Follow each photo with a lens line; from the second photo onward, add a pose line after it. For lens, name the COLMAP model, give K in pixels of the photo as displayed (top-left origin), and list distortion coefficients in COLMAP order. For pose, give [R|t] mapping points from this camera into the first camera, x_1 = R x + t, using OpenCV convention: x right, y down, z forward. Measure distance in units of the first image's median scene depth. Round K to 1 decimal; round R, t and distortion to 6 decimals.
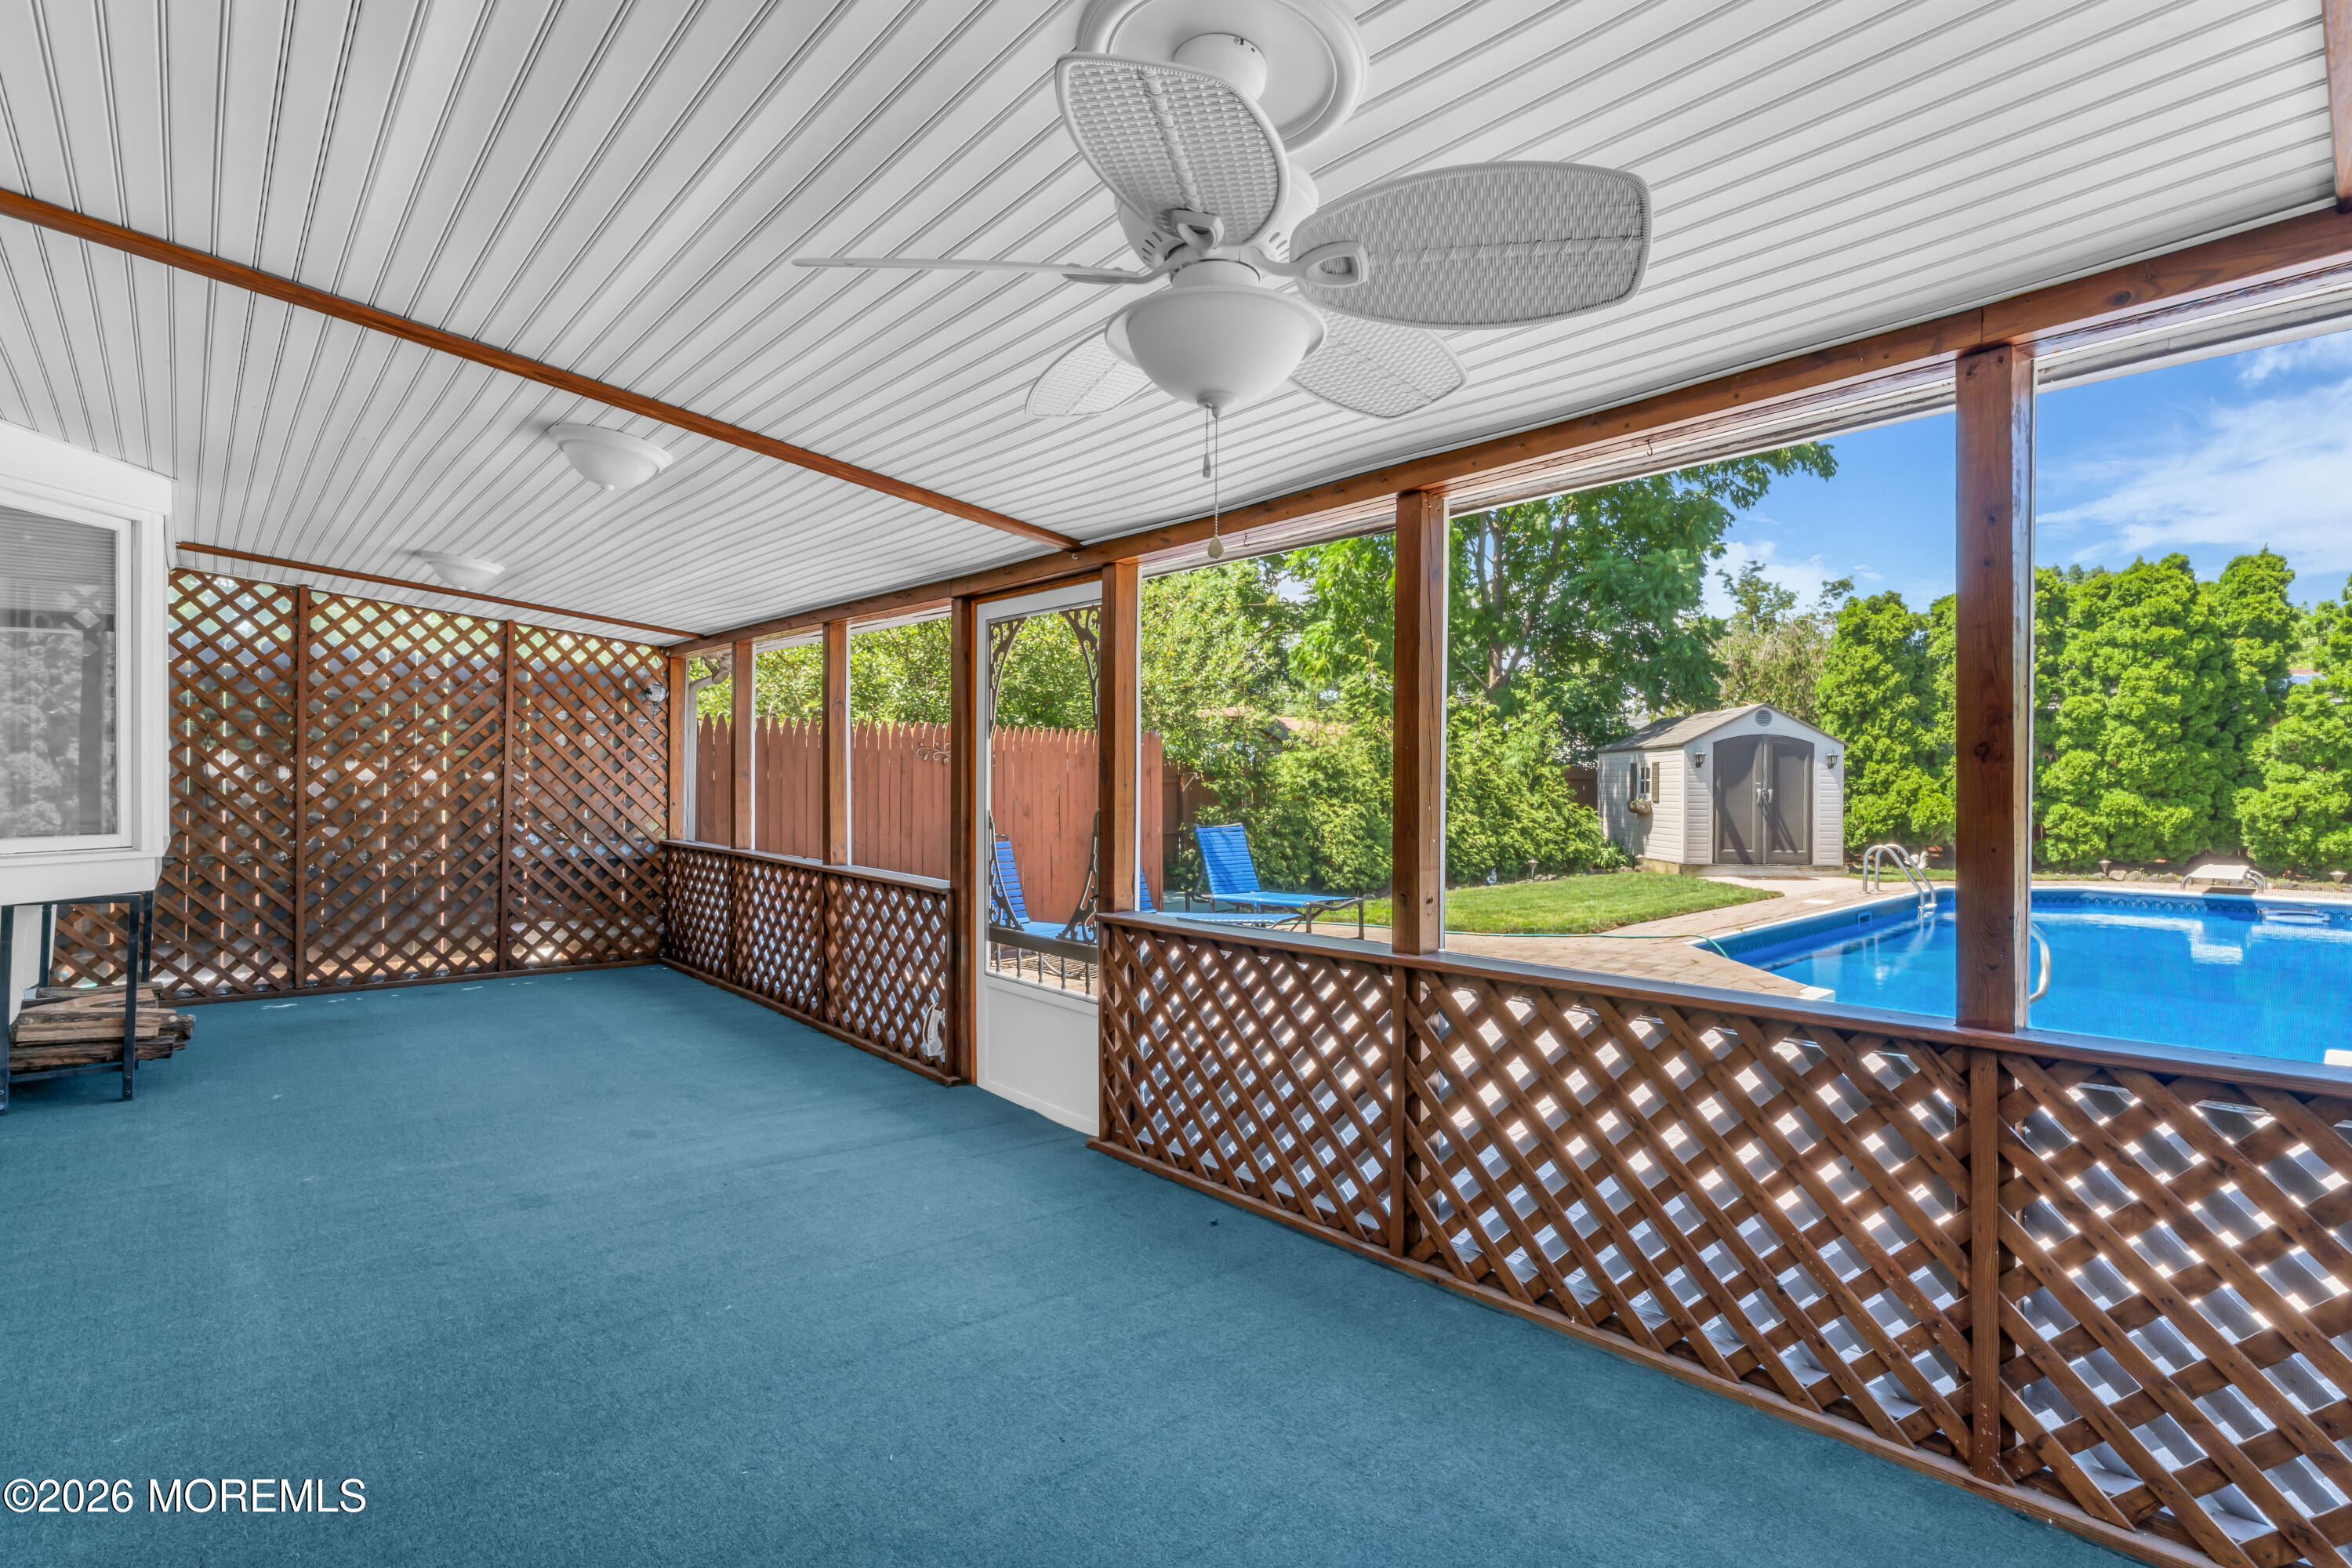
lens RADIAL K [[1095.3, 0, 1171.6], [0, 1095.3, 793.8], [0, 0, 1]] dist [-0.001624, -0.000197]
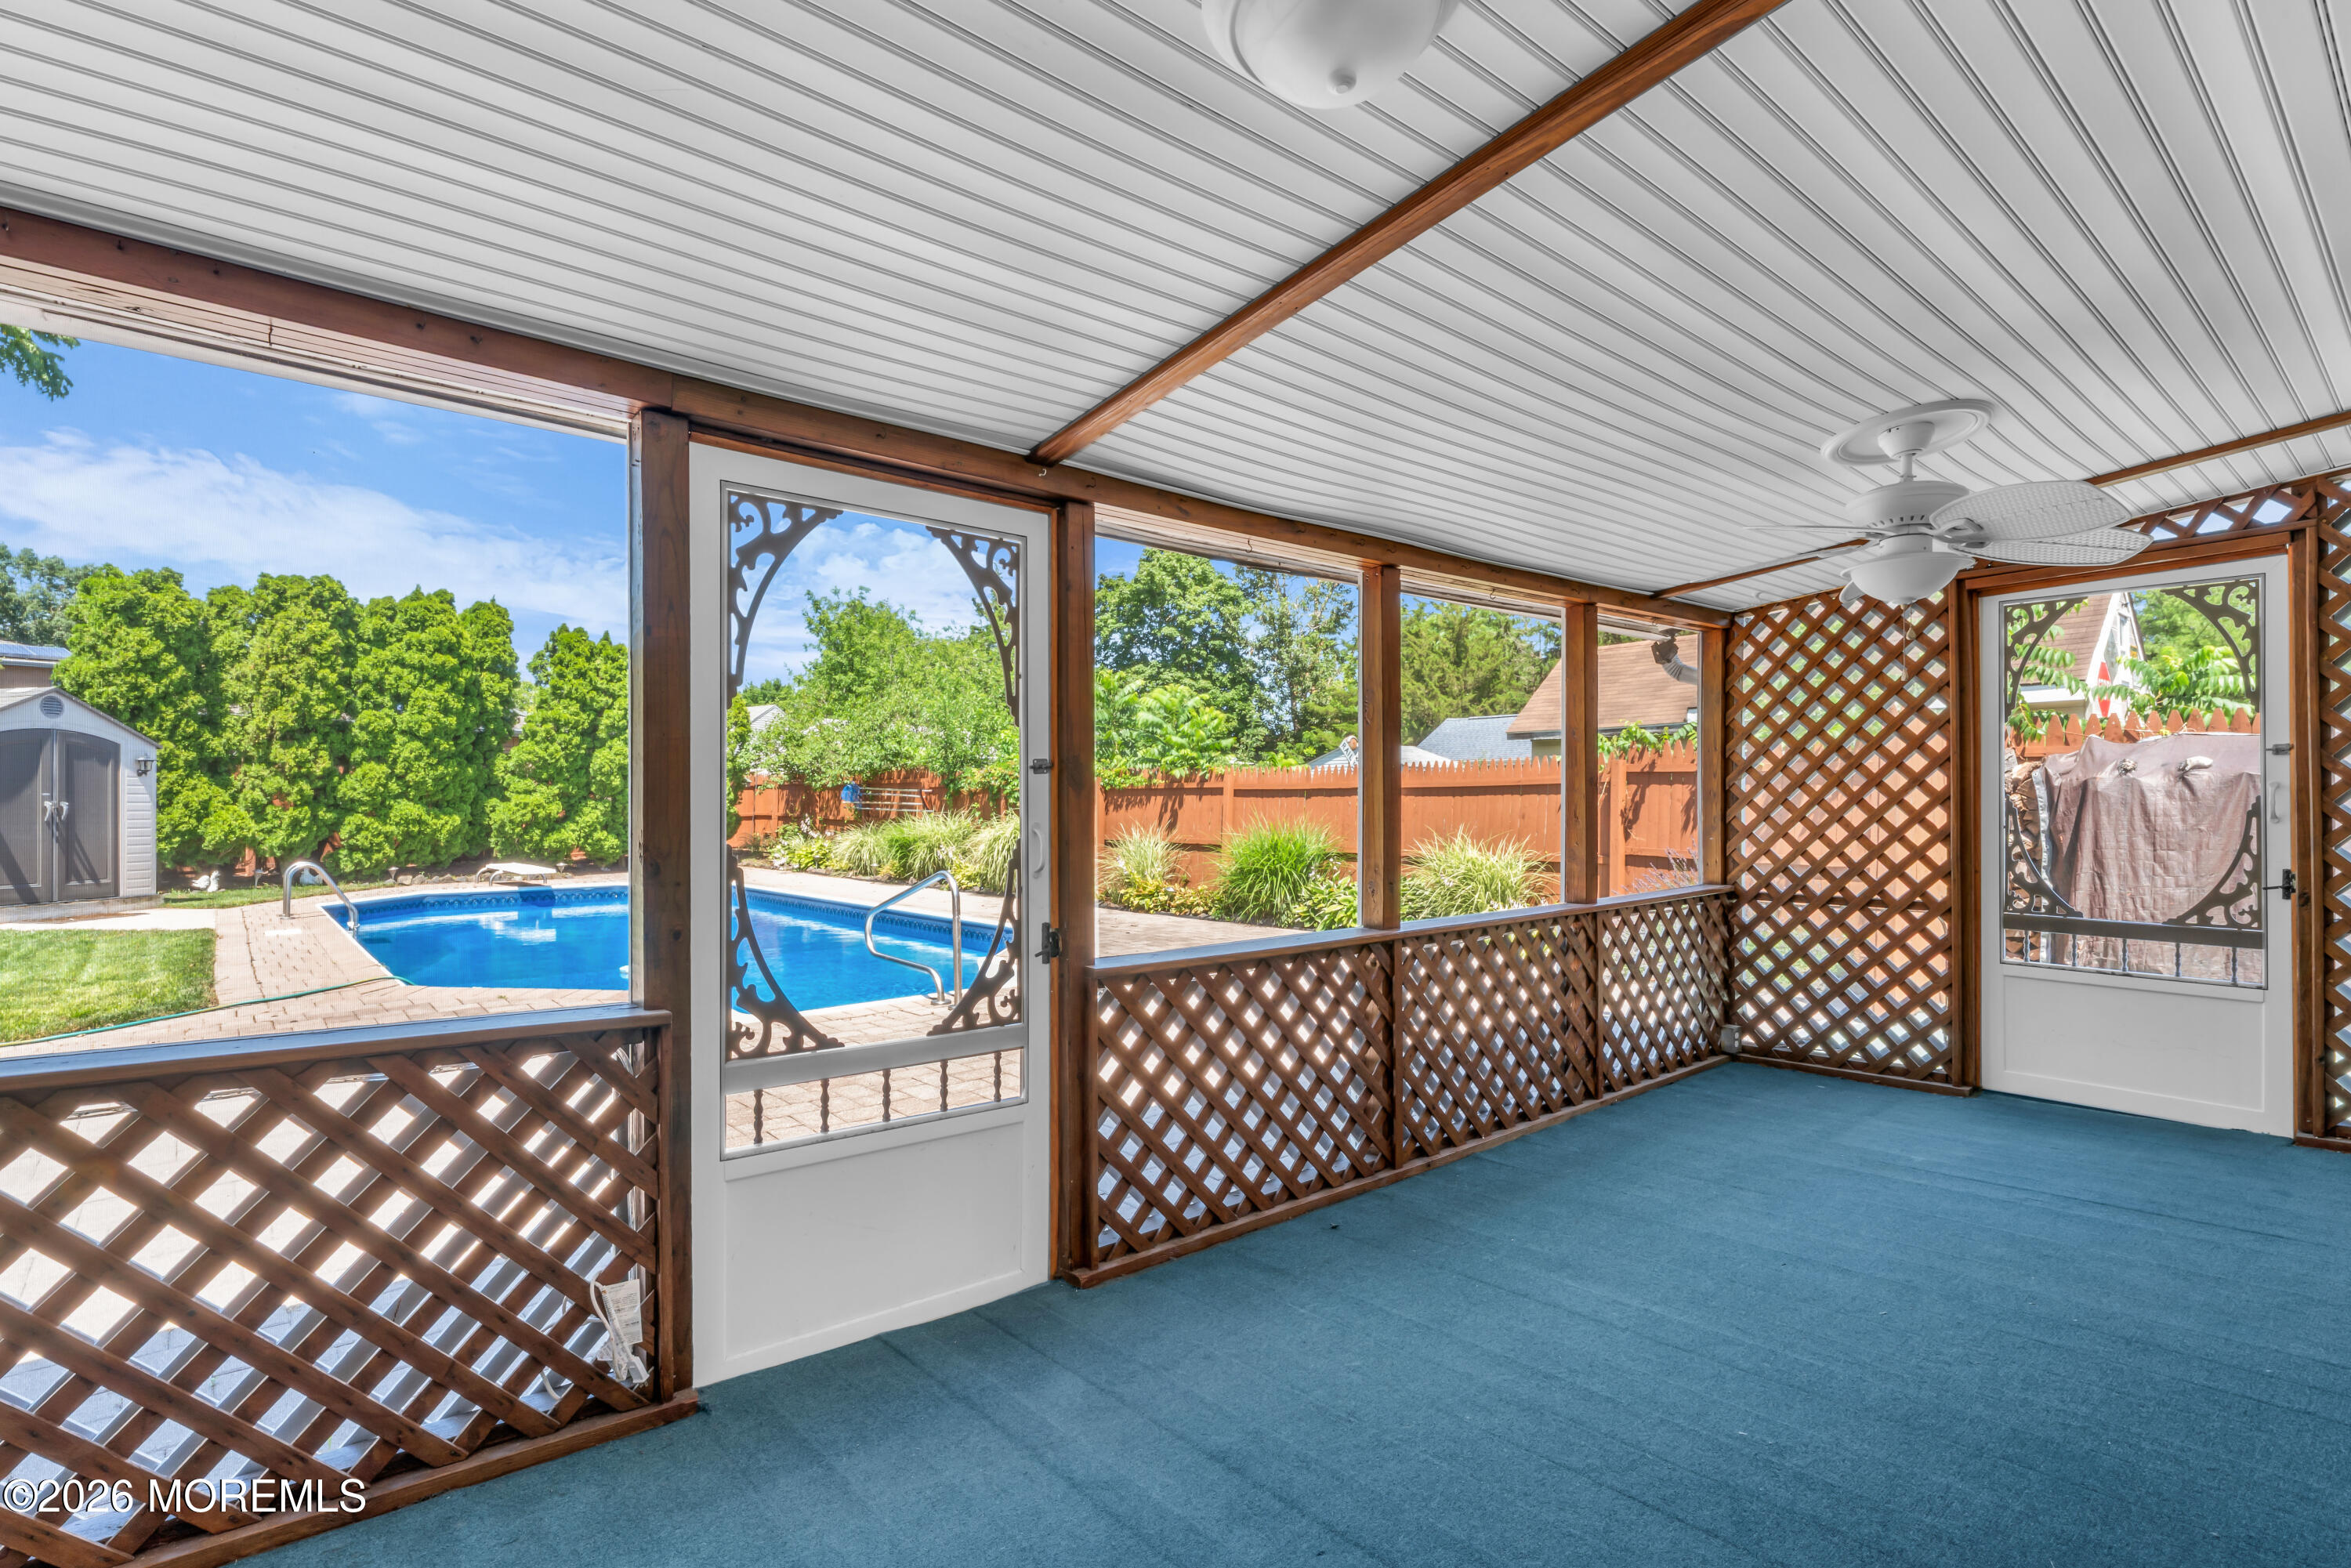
lens RADIAL K [[1121.0, 0, 1150.6], [0, 1121.0, 797.3], [0, 0, 1]] dist [-0.001950, -0.000462]
pose [[0.043283, -0.002146, 0.999061, -0.199111], [0.008935, 0.999959, 0.001760, -0.002175], [-0.999023, 0.008851, 0.043300, 0.222320]]
